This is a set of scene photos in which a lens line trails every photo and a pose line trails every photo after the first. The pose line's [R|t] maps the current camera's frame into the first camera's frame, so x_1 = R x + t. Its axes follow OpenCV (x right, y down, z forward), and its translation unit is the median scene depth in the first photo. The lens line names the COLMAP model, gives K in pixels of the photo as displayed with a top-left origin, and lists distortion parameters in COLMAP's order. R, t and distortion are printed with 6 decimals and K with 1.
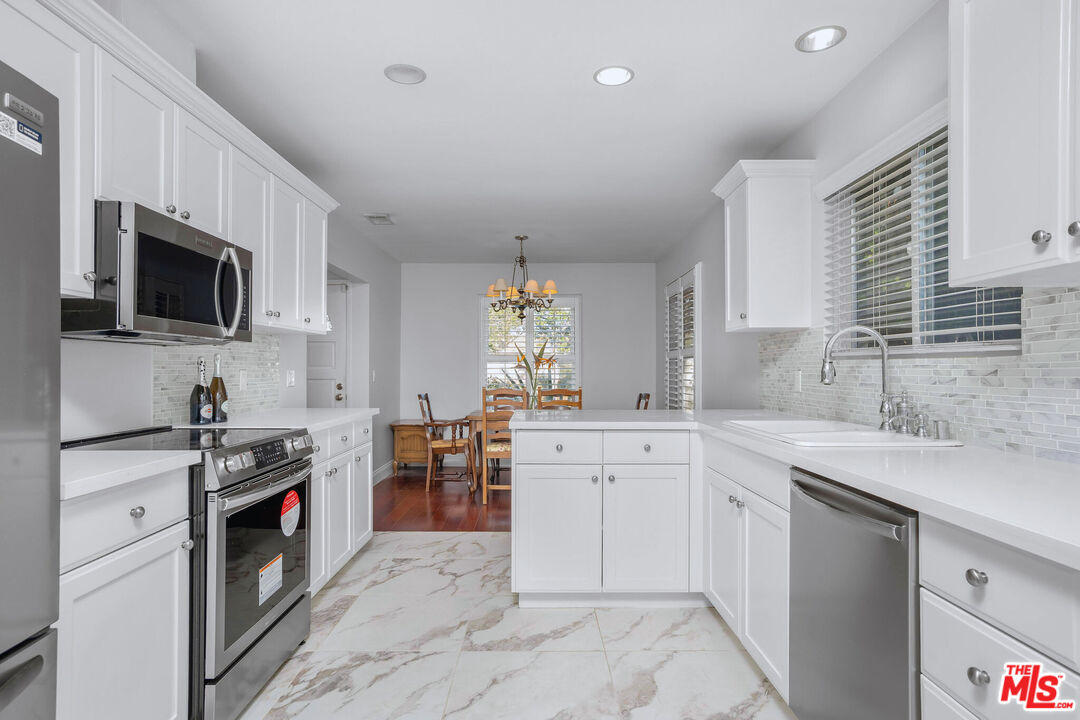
lens RADIAL K [[507.6, 0, 533.6], [0, 507.6, 361.7], [0, 0, 1]] dist [-0.017651, 0.001402]
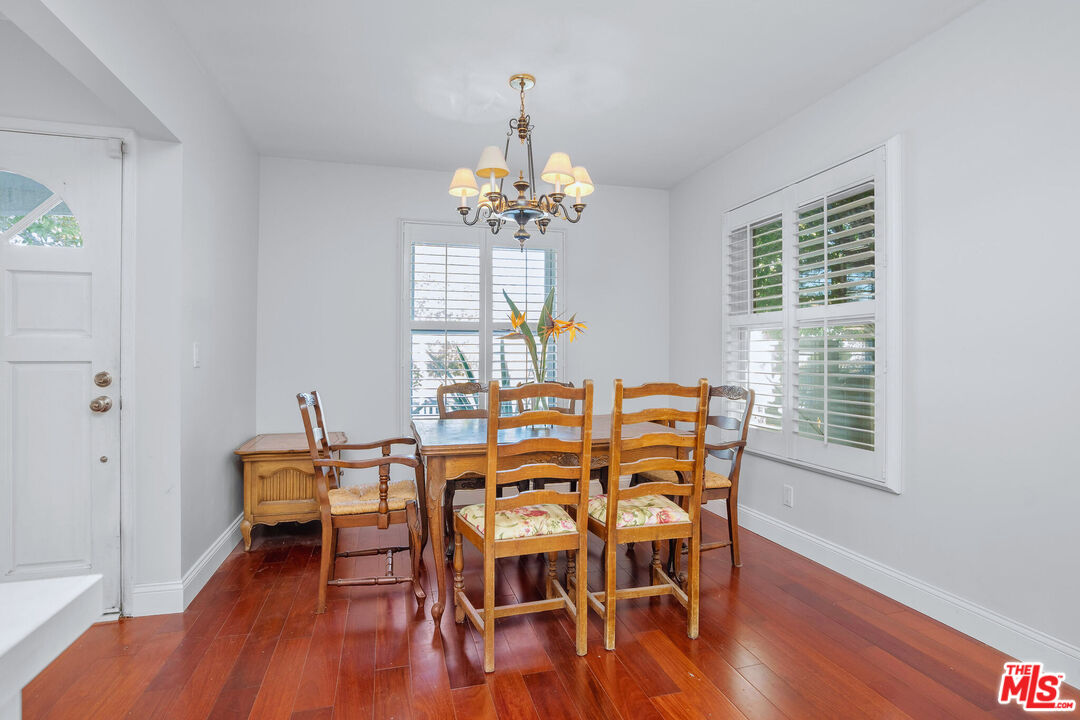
lens RADIAL K [[507.6, 0, 541.8], [0, 507.6, 348.3], [0, 0, 1]] dist [-0.017651, 0.001402]
pose [[0.969600, 0.004001, 0.244661, -0.122126], [-0.003264, 0.999989, -0.003417, 0.022465], [-0.244672, 0.002514, 0.969603, 0.489073]]
